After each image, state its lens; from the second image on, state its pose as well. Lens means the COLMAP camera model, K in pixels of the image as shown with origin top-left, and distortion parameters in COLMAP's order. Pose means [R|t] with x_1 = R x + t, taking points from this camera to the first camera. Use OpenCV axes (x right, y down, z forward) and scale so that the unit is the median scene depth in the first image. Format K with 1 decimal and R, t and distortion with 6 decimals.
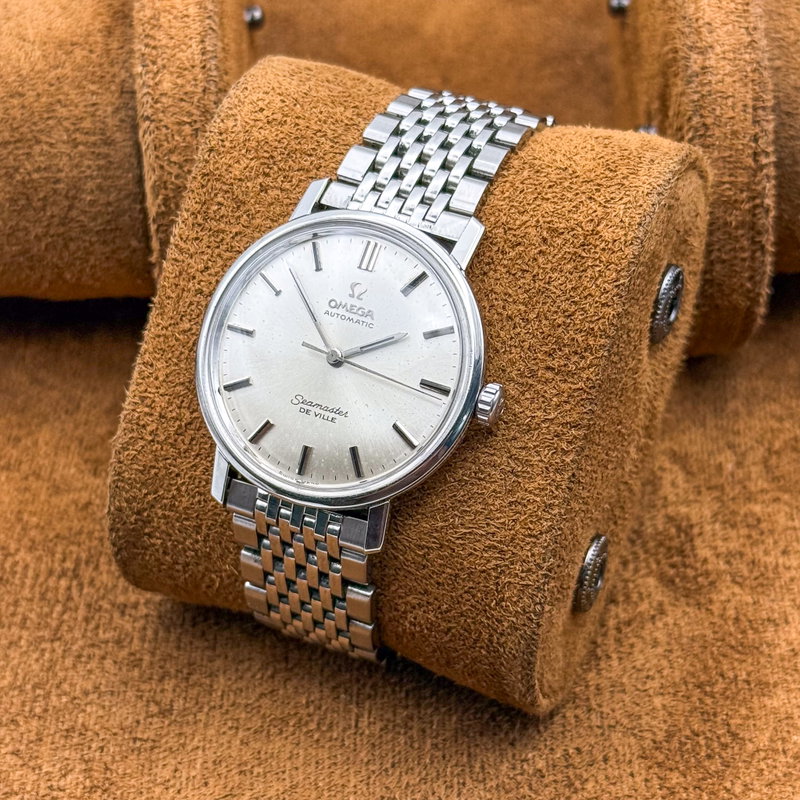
lens RADIAL K [[2008.8, 0, 400.0], [0, 2008.8, 400.0], [0, 0, 1]] dist [0.362834, -0.449226]
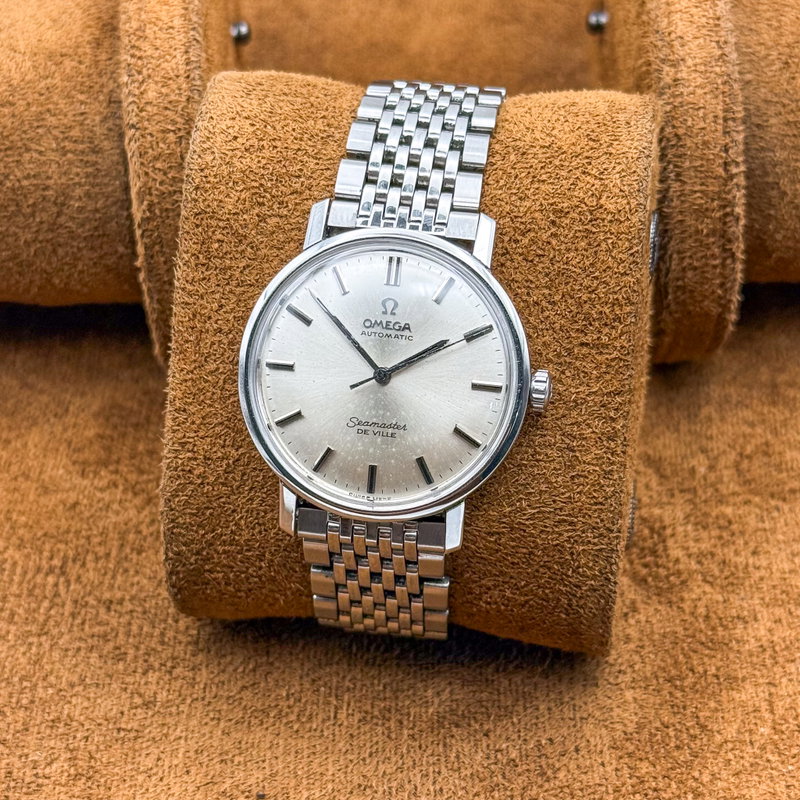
lens RADIAL K [[2008.8, 0, 400.0], [0, 2008.8, 400.0], [0, 0, 1]] dist [0.362834, -0.449226]
pose [[0.964079, -0.207157, 0.166247, -0.190845], [0.189131, 0.974843, 0.117946, -0.124374], [-0.186498, -0.082267, 0.979005, -0.008973]]
